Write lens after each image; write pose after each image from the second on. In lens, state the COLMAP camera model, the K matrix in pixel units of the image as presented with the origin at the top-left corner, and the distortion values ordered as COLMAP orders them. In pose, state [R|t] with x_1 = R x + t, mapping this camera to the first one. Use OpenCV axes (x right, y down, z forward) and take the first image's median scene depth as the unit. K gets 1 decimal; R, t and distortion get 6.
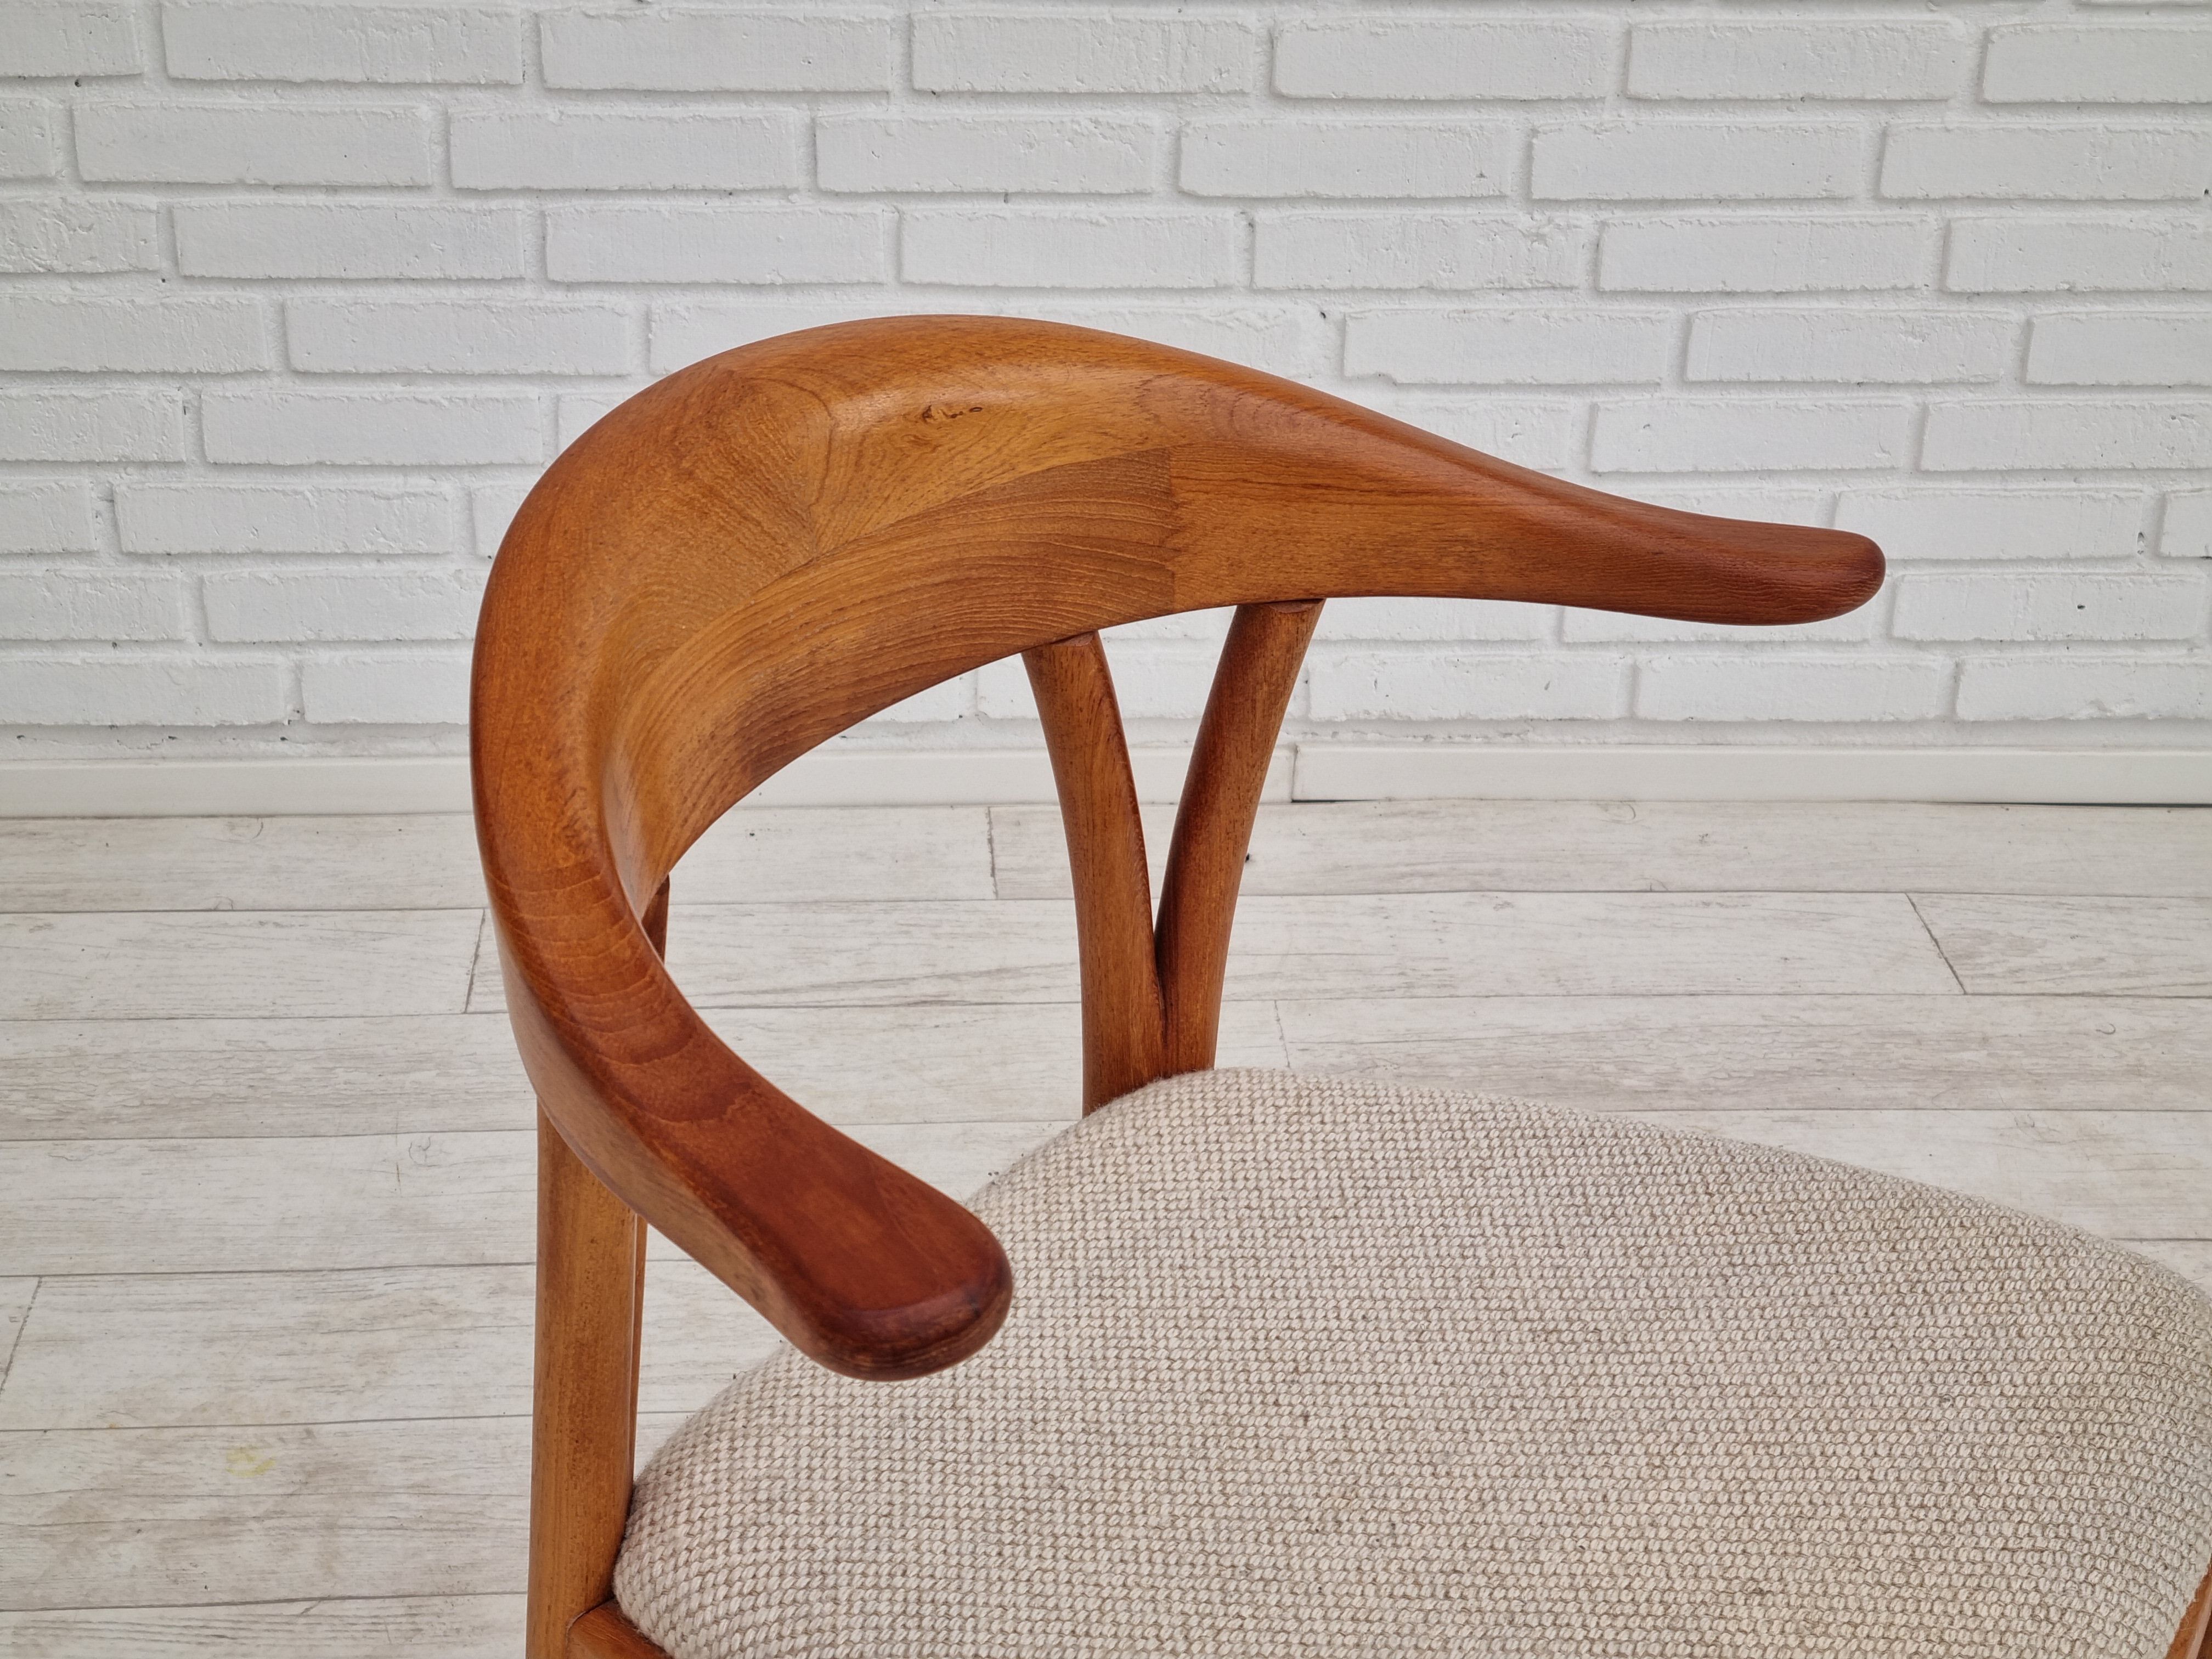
lens RADIAL K [[3396.9, 0, 1084.6], [0, 3396.9, 813.6], [0, 0, 1]] dist [0.056004, 0.000000]
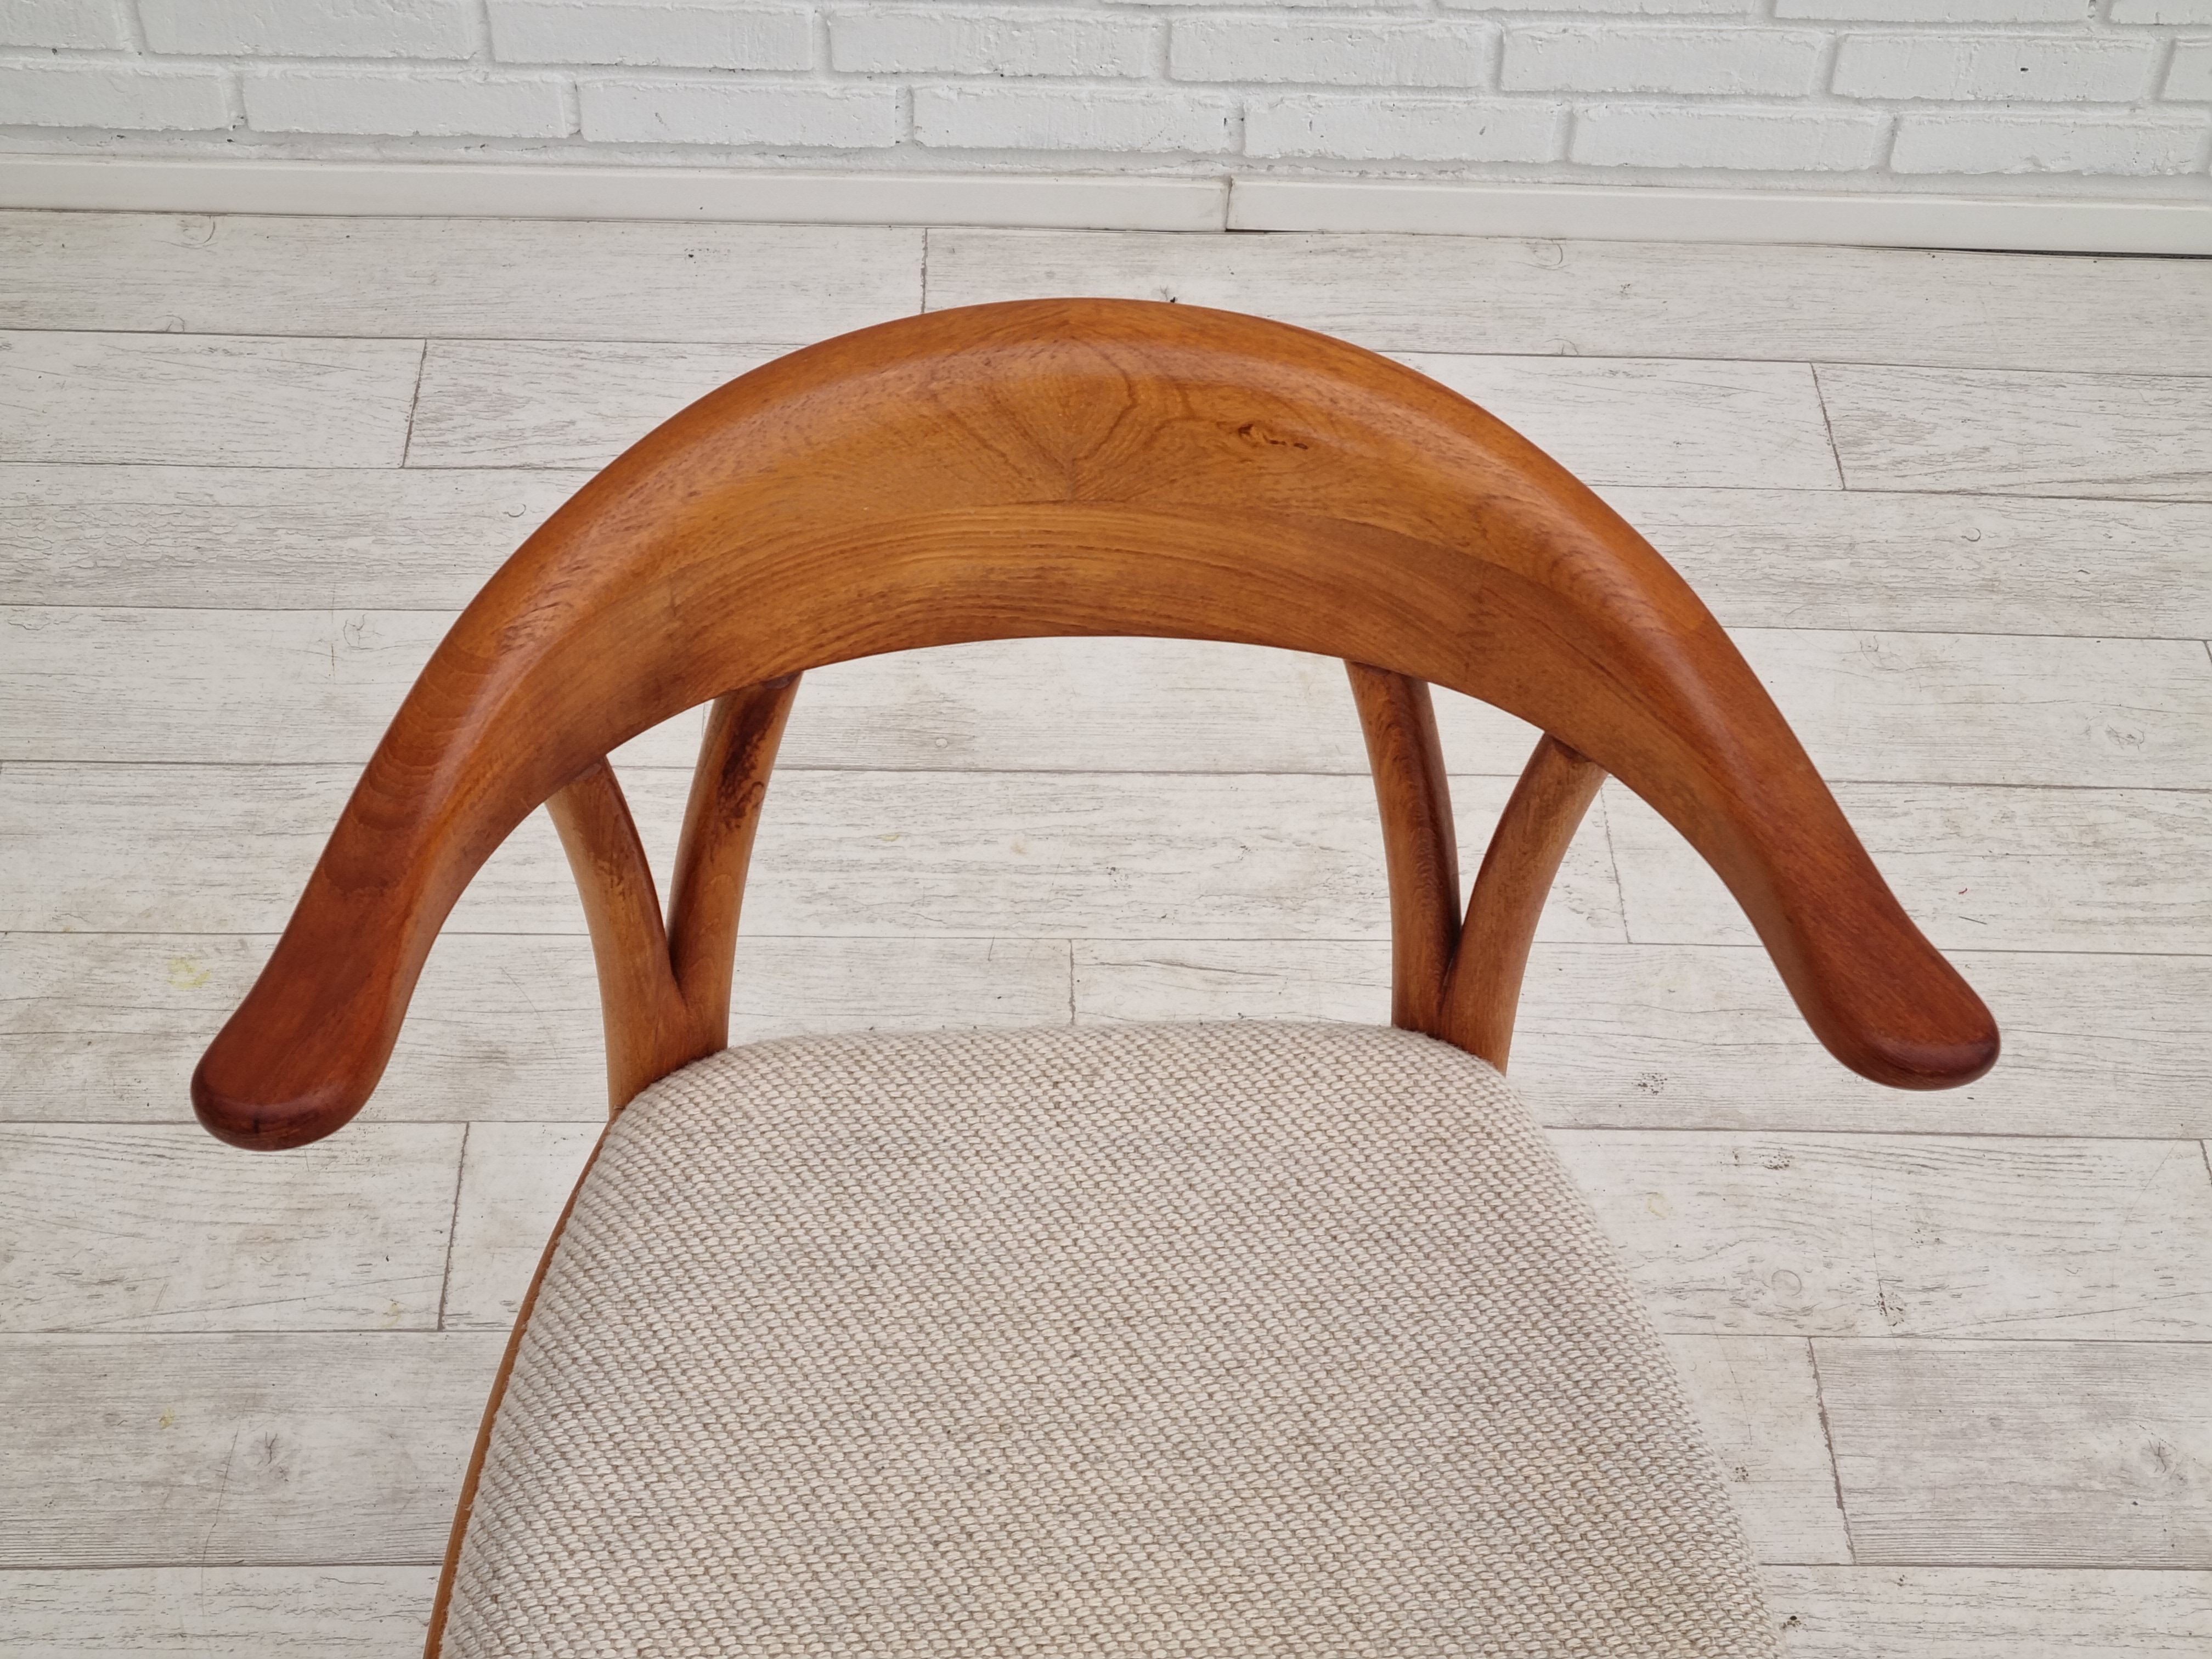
lens RADIAL K [[3396.9, 0, 1125.6], [0, 3396.9, 828.6], [0, 0, 1]] dist [0.056004, 0.000000]
pose [[0.998997, 0.041631, -0.016466, 0.060335], [-0.034171, 0.946684, 0.320348, -0.173814], [0.028924, -0.319464, 0.947157, -0.023497]]
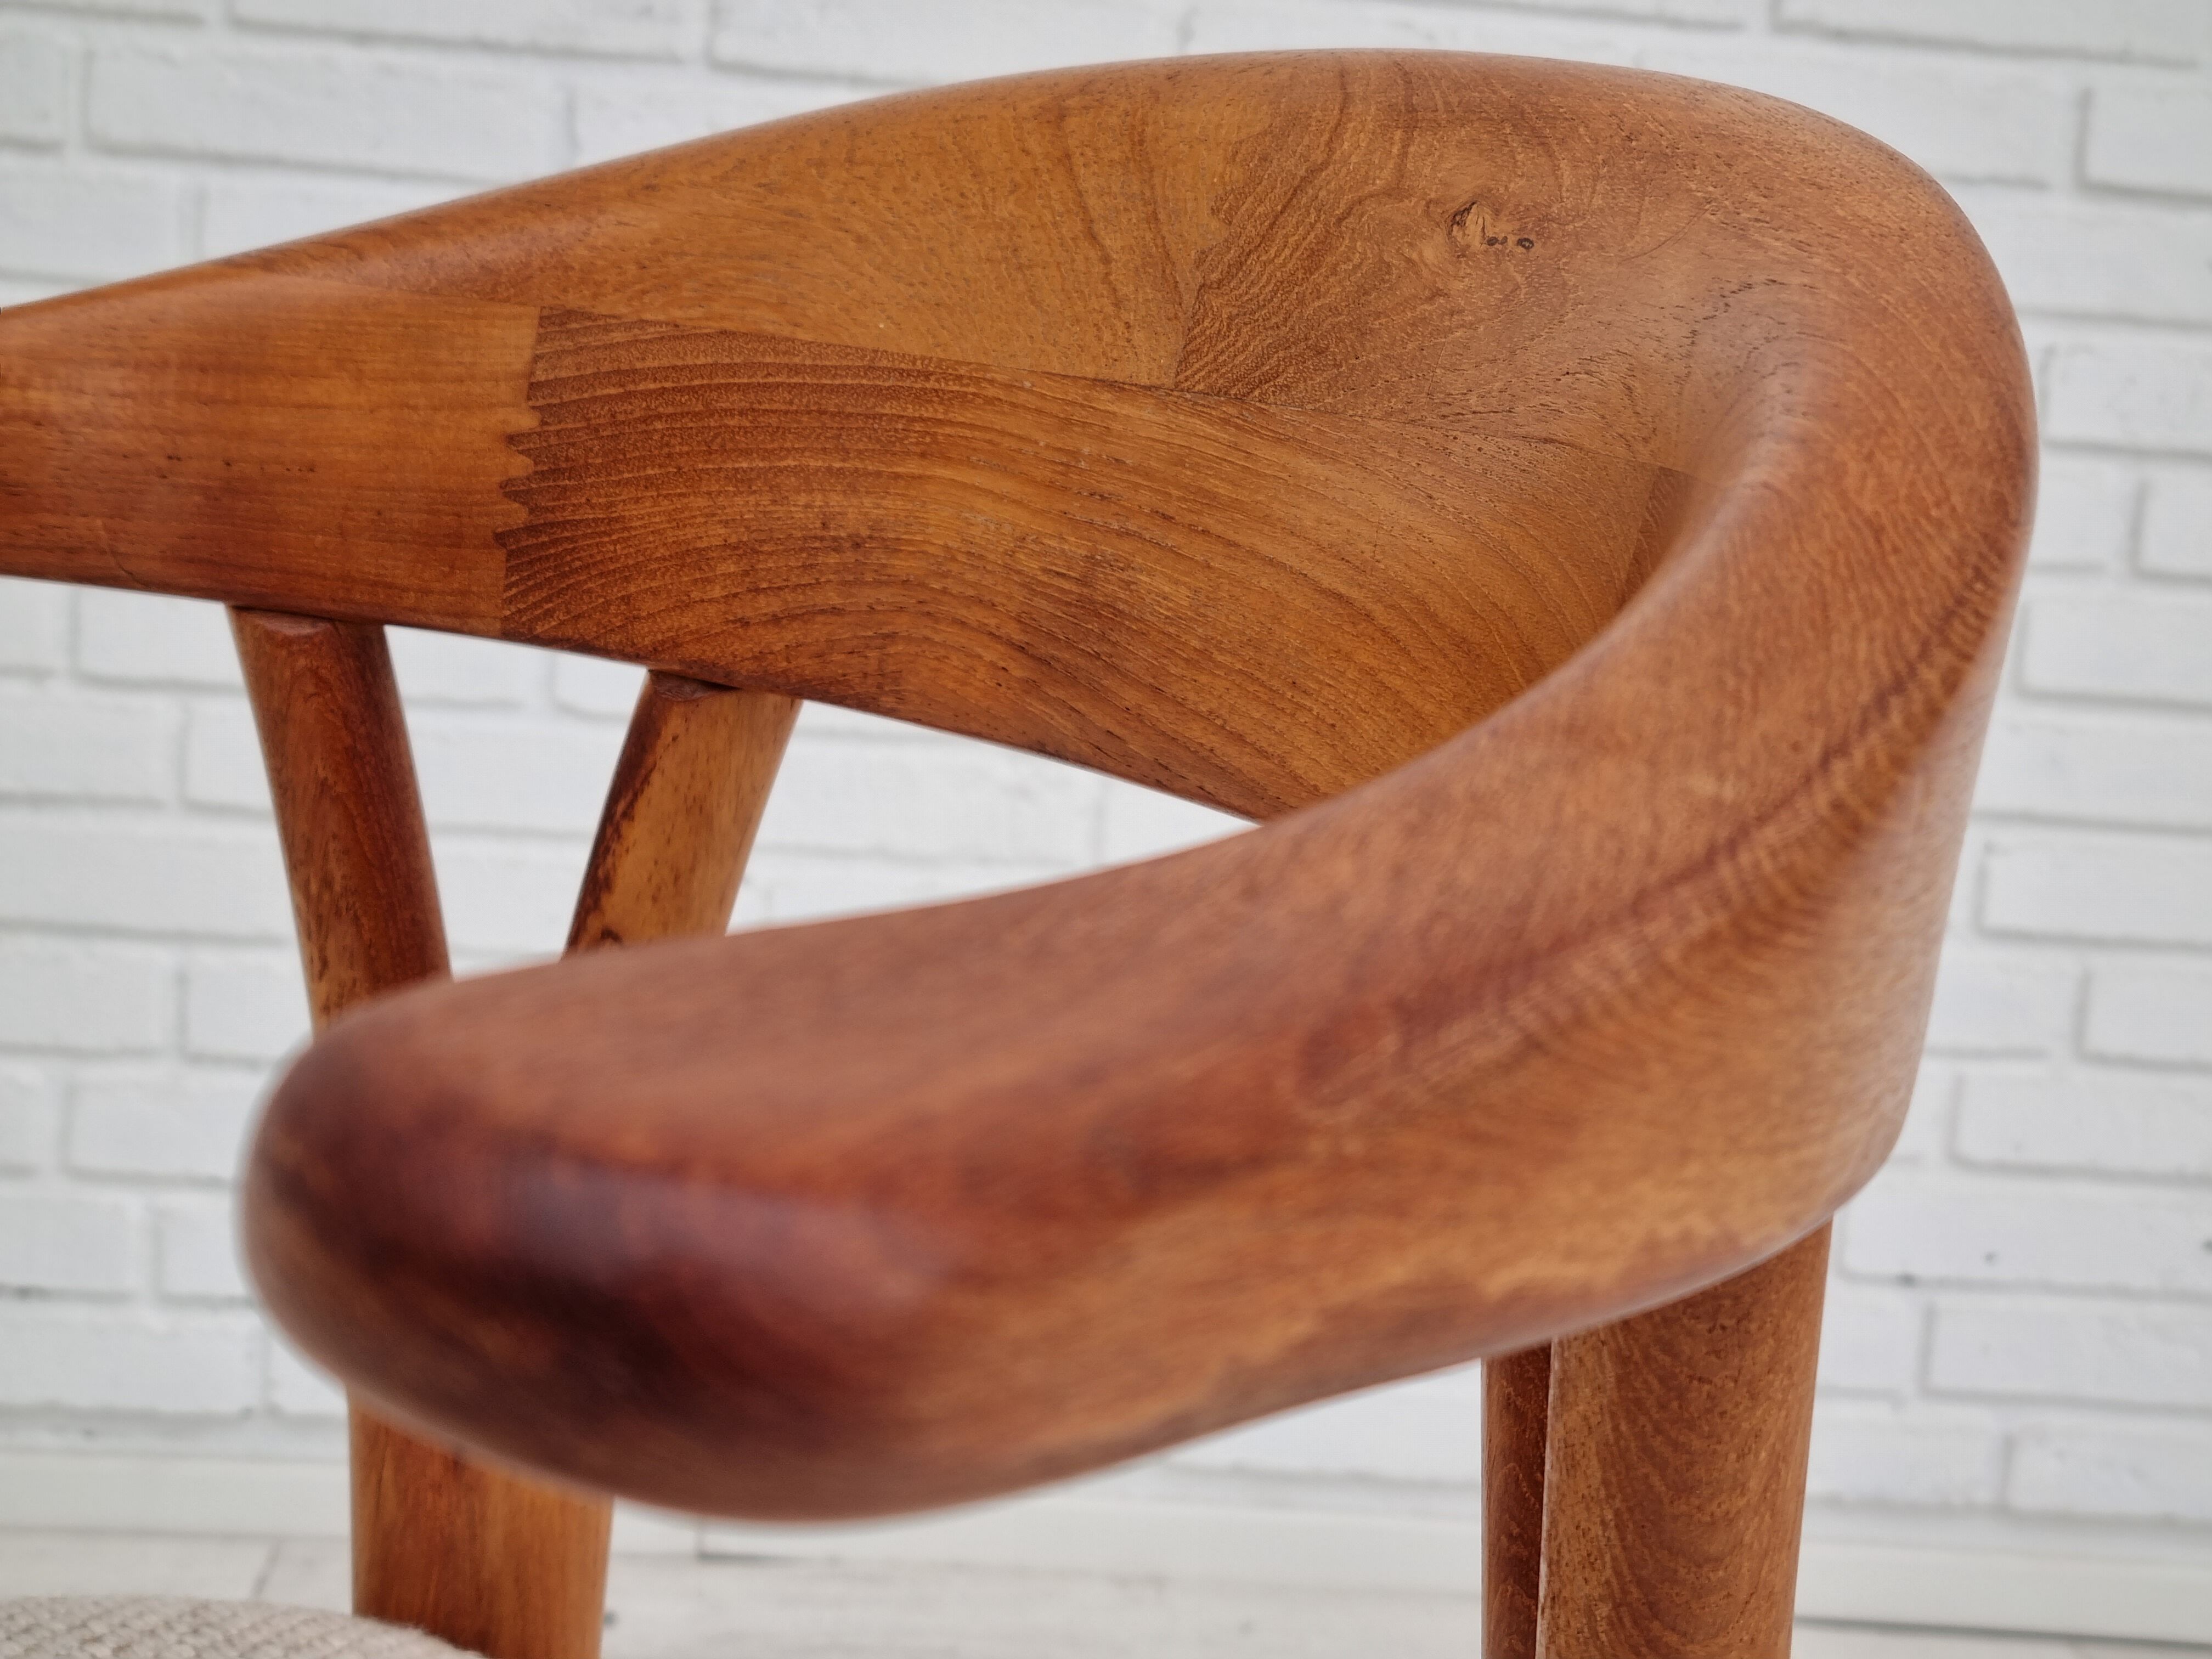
lens RADIAL K [[3396.9, 0, 1176.0], [0, 3396.9, 806.3], [0, 0, 1]] dist [0.056004, 0.000000]
pose [[0.998564, 0.050933, 0.016591, 0.156911], [-0.043269, 0.949518, -0.310713, 0.074223], [-0.031579, 0.309549, 0.950359, 0.262225]]
